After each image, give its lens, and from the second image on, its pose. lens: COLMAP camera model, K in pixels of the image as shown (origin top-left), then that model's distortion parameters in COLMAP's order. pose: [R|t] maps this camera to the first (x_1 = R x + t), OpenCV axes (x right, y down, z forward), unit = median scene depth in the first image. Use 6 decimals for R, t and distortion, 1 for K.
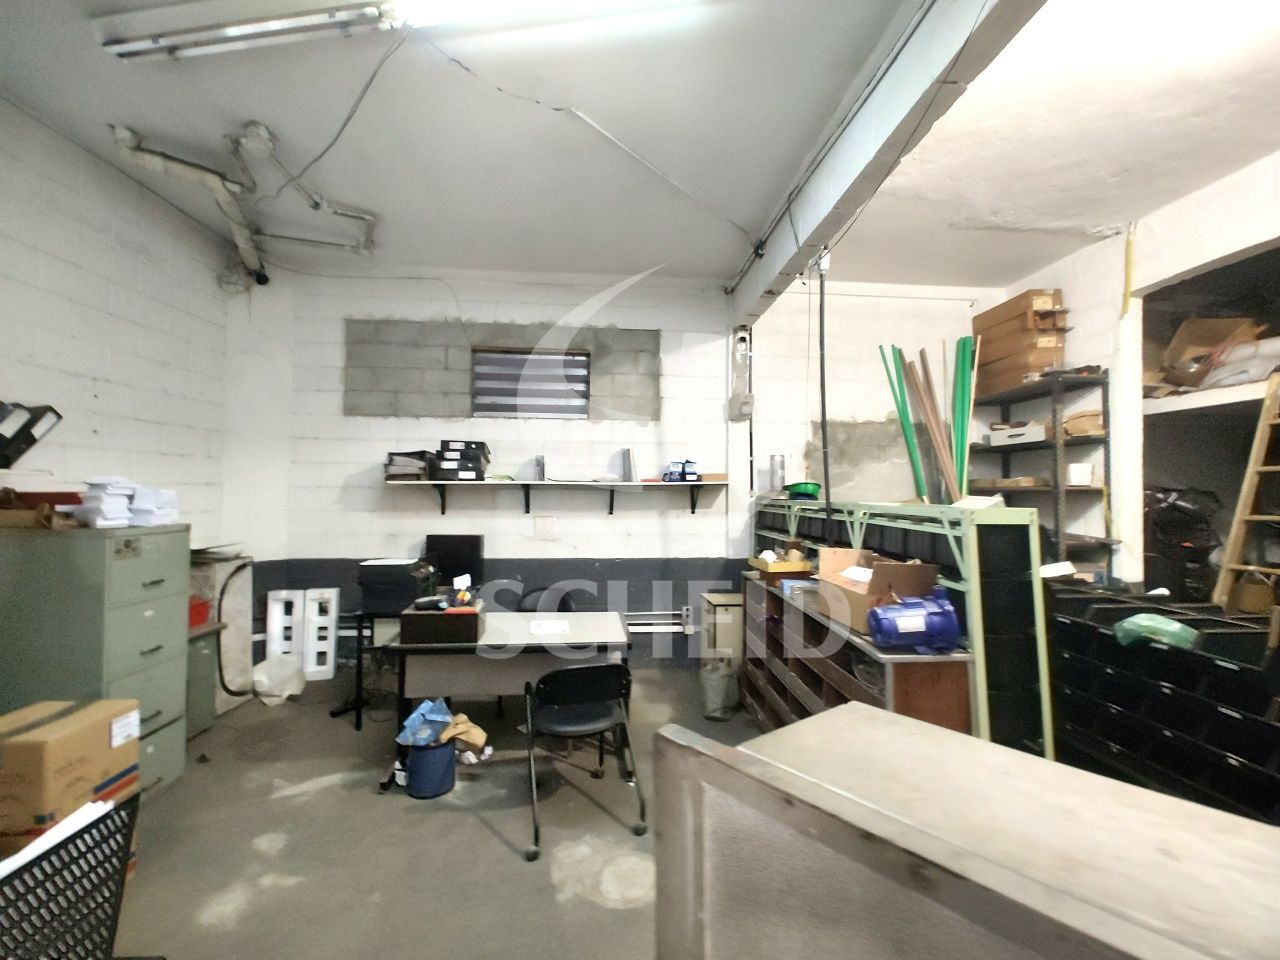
lens RADIAL K [[540.2, 0, 640.0], [0, 540.2, 480.0], [0, 0, 1]] dist [0.001204, 0.010266]
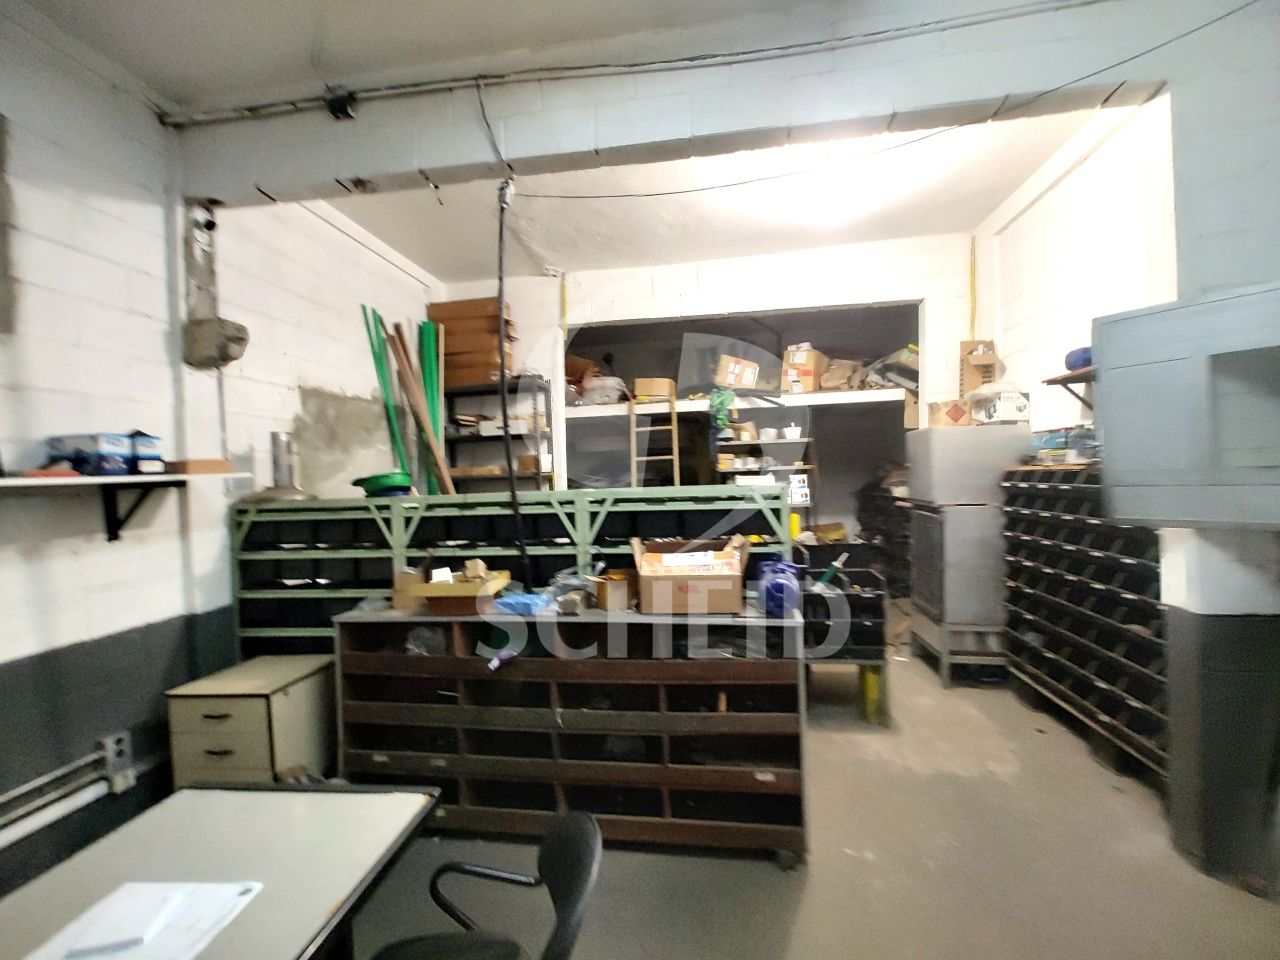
lens RADIAL K [[540.2, 0, 640.0], [0, 540.2, 480.0], [0, 0, 1]] dist [0.001204, 0.010266]
pose [[0.232304, -0.025589, 0.972307, -0.271115], [0.018686, 0.999587, 0.021842, 0.004881], [-0.972464, 0.013095, 0.232686, 0.425789]]
